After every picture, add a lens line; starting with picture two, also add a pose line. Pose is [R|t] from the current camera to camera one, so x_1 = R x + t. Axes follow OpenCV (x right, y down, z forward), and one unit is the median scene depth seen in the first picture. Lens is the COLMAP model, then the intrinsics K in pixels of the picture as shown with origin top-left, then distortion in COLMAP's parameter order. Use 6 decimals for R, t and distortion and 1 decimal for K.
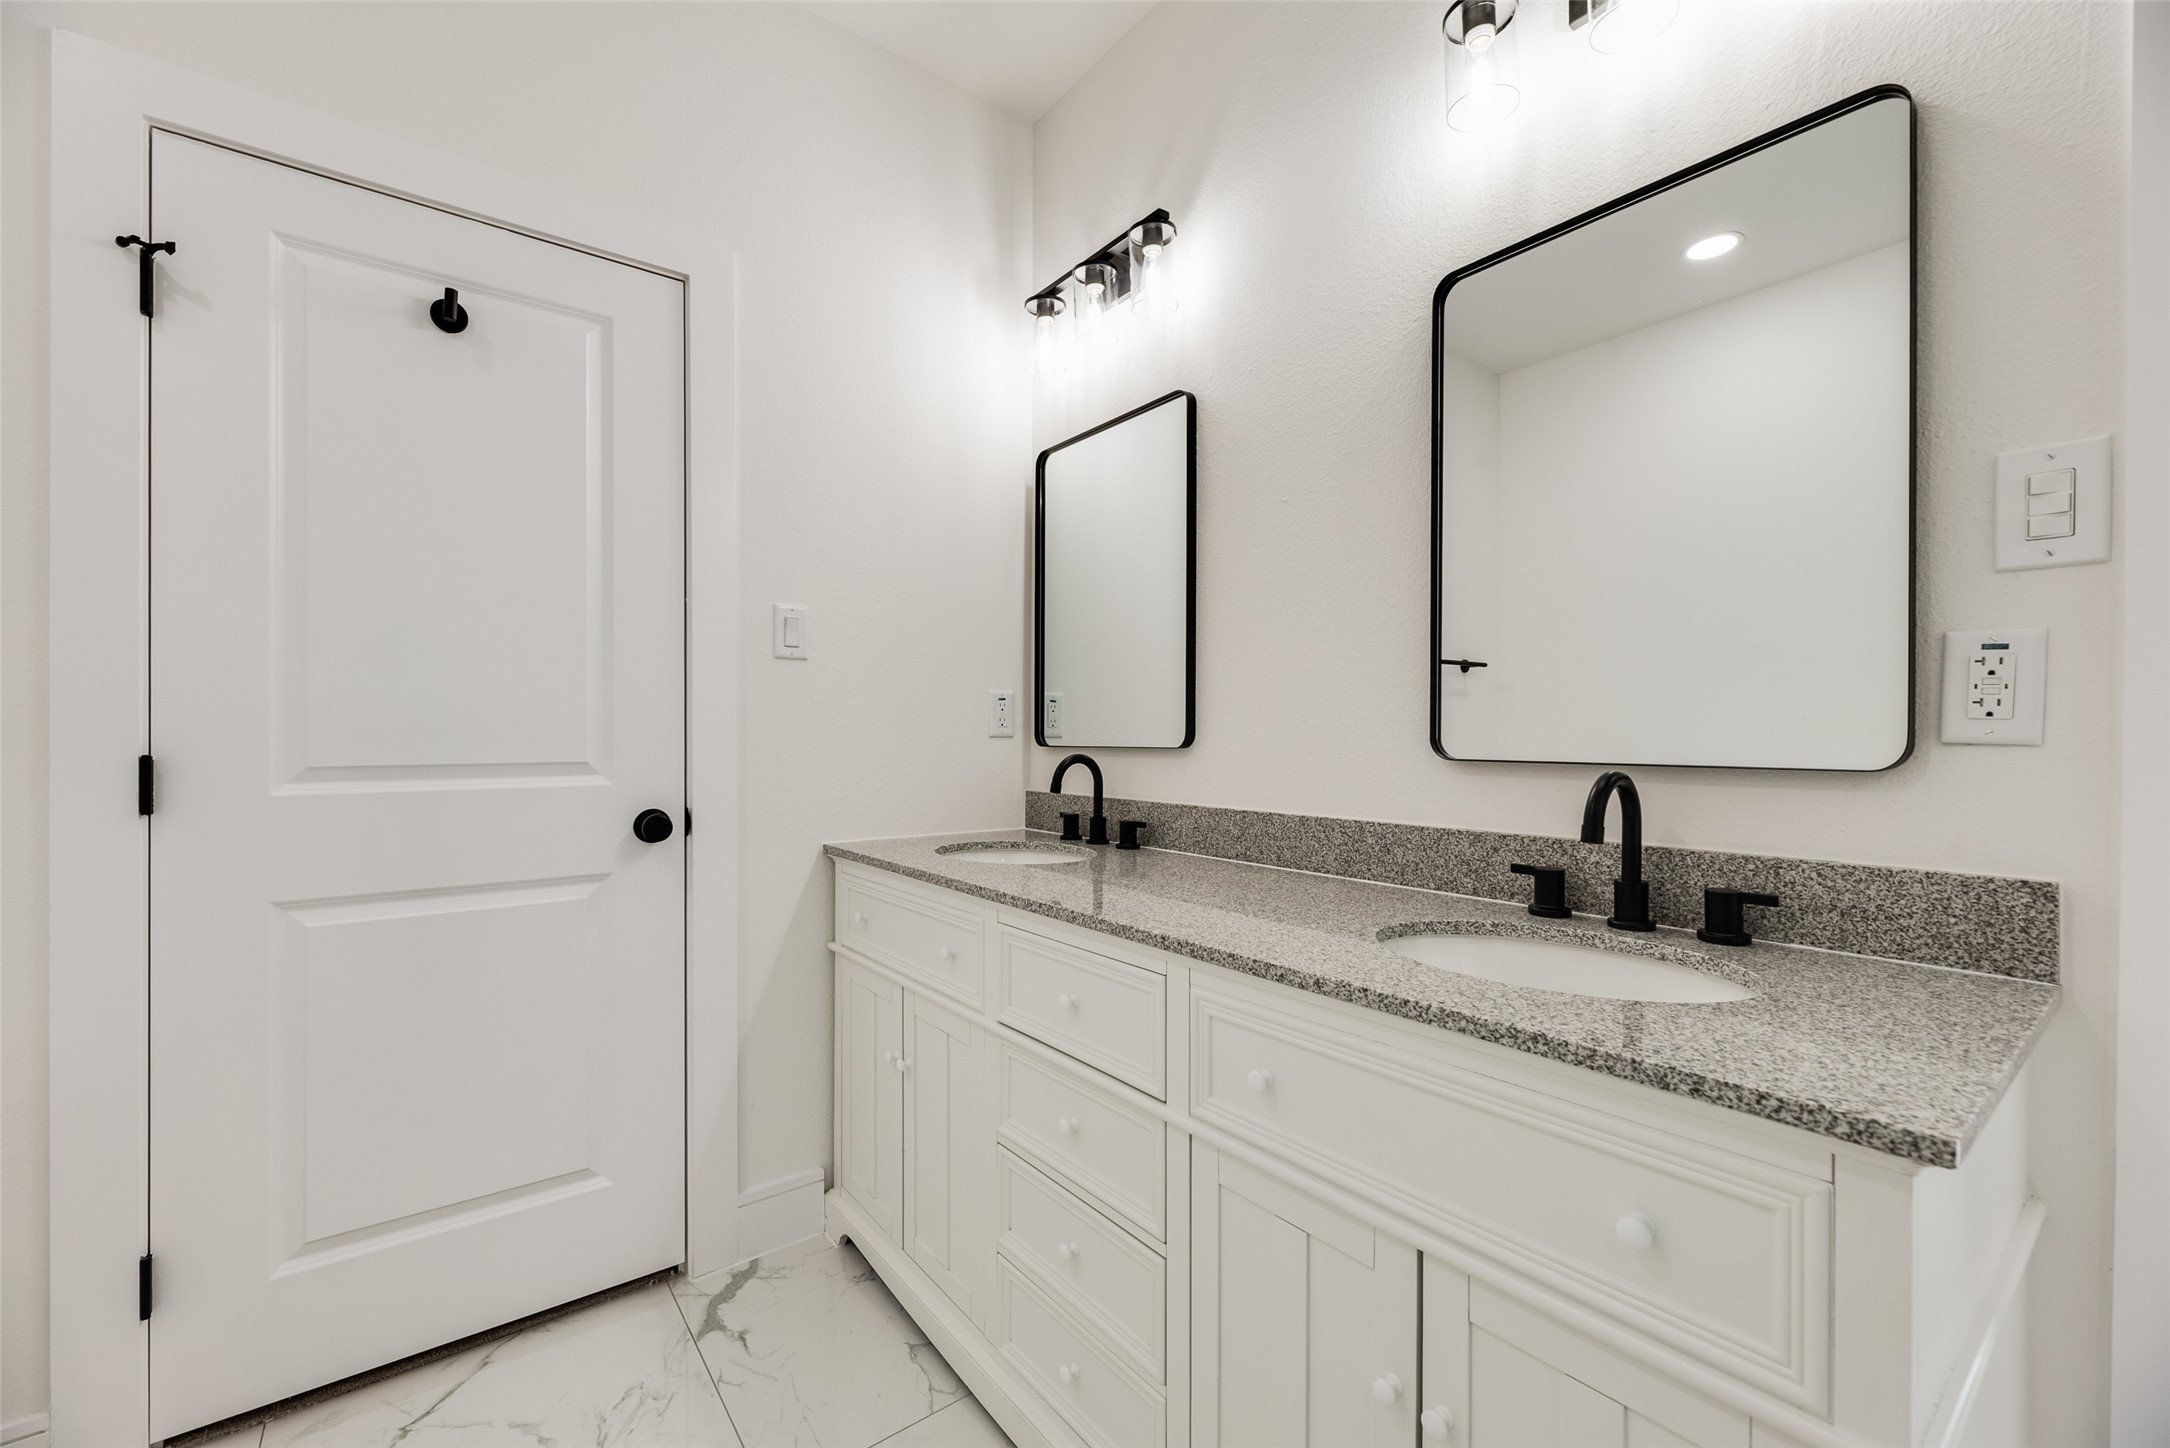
lens RADIAL K [[883.5, 0, 1085.0], [0, 883.5, 724.0], [0, 0, 1]] dist [0.003149, 0.000527]
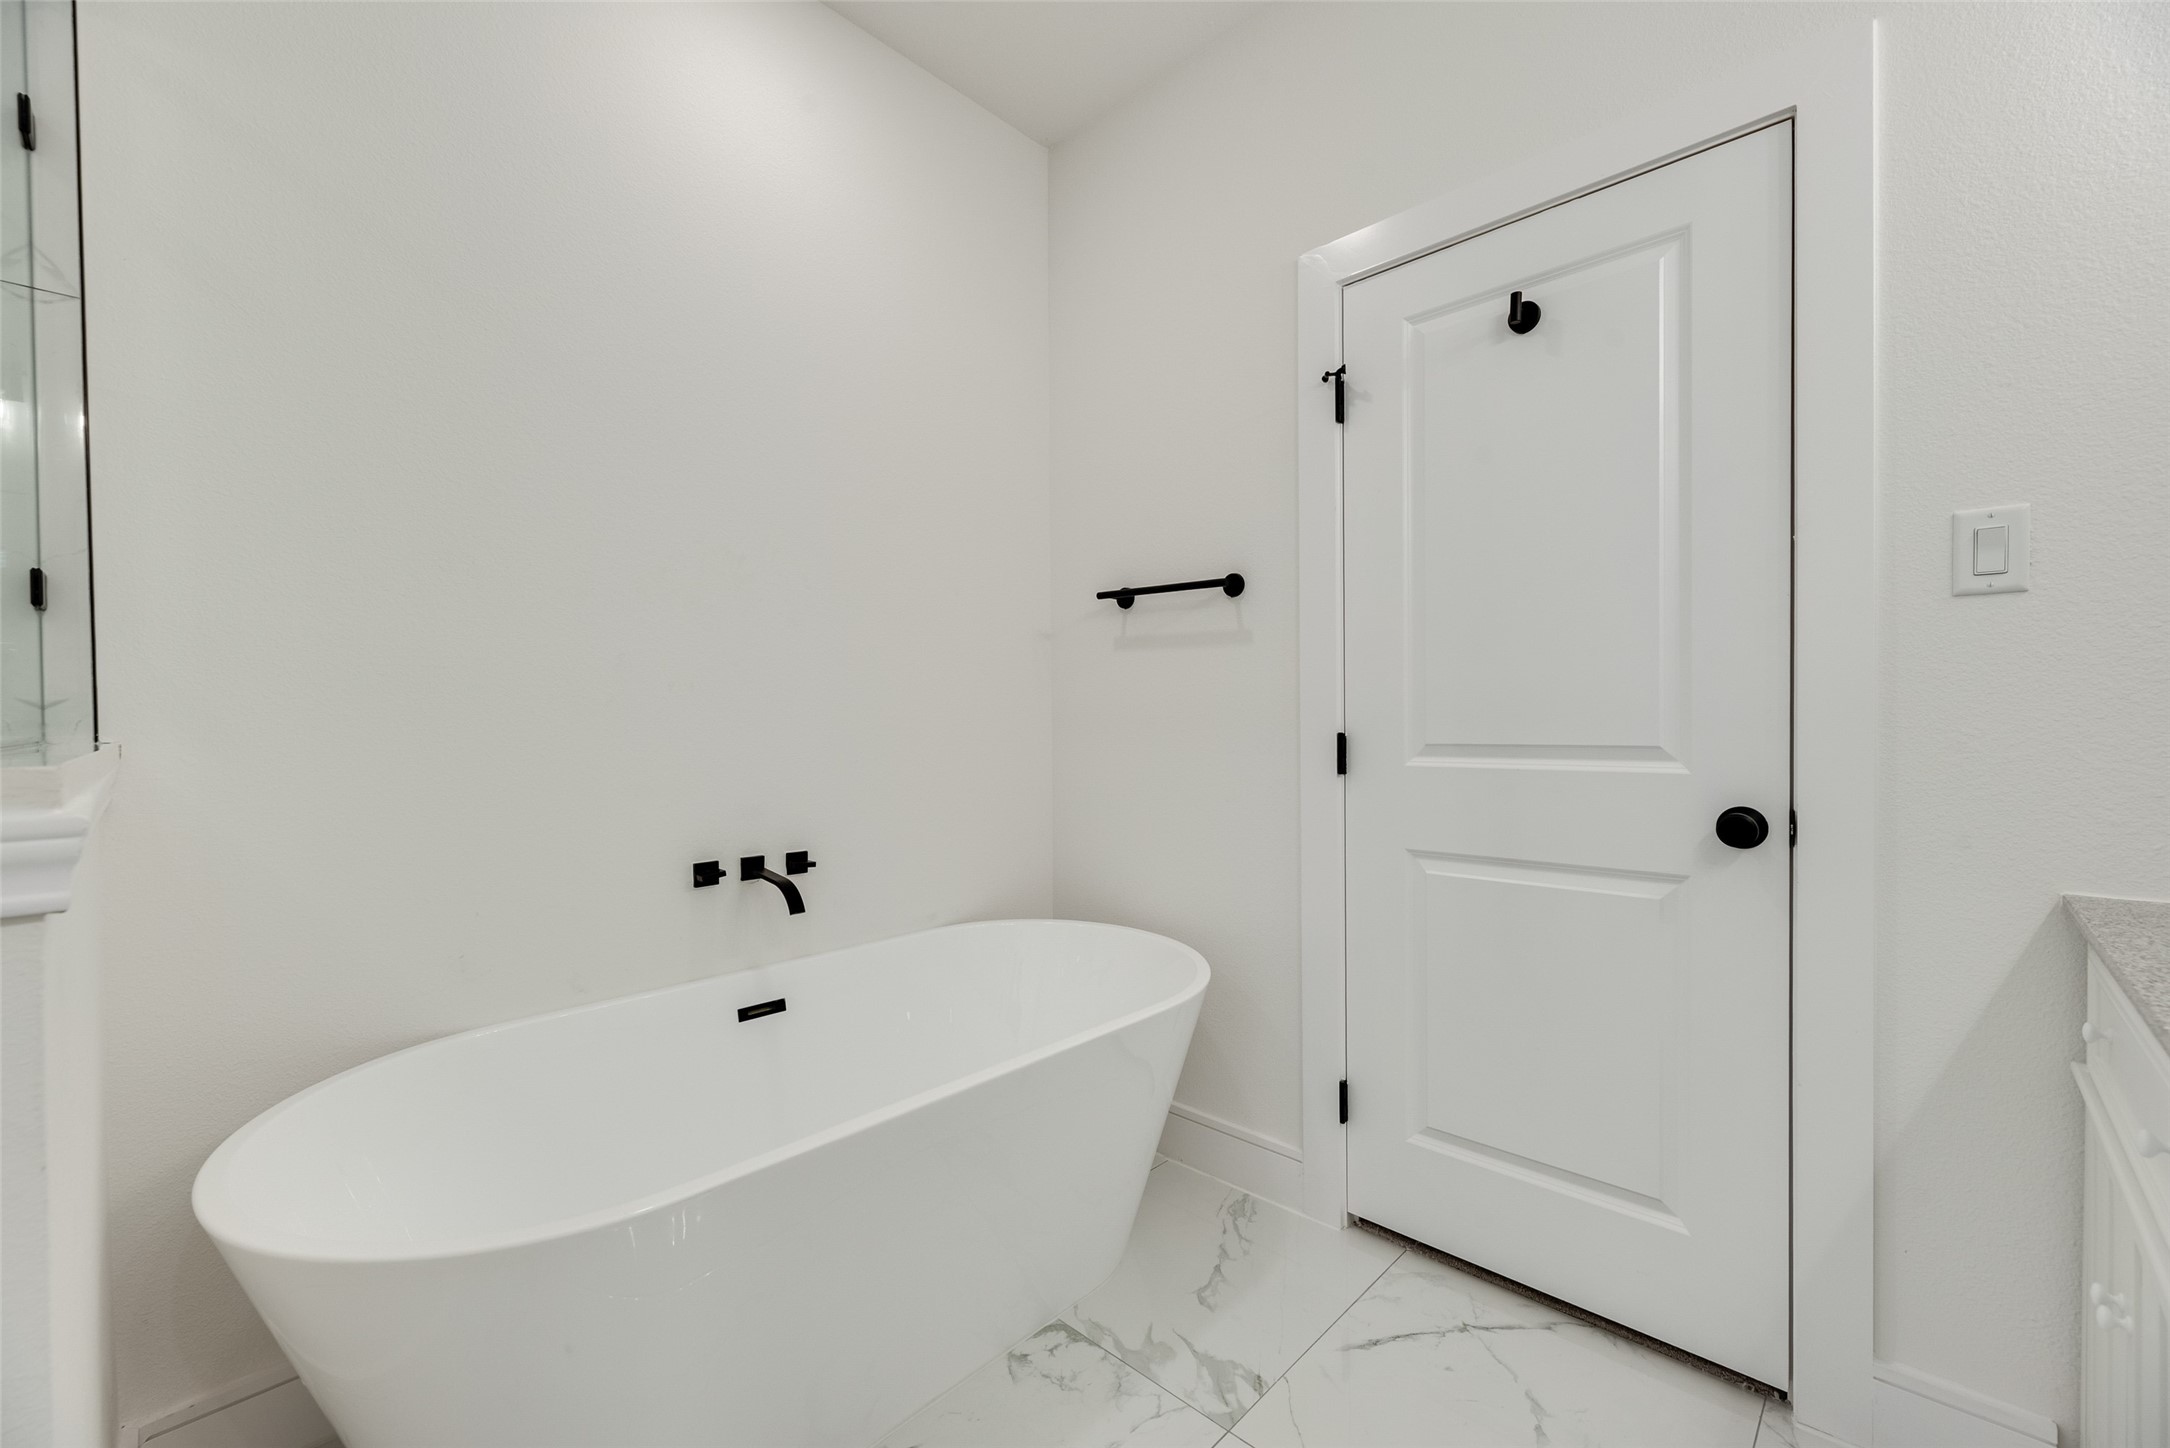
lens RADIAL K [[877.5, 0, 1097.0], [0, 877.5, 730.9], [0, 0, 1]] dist [-0.002743, -0.000234]
pose [[0.156032, 0.009364, -0.987708, 0.215487], [0.019419, 0.999733, 0.012546, 0.005562], [0.987561, -0.021138, 0.155808, 0.304540]]
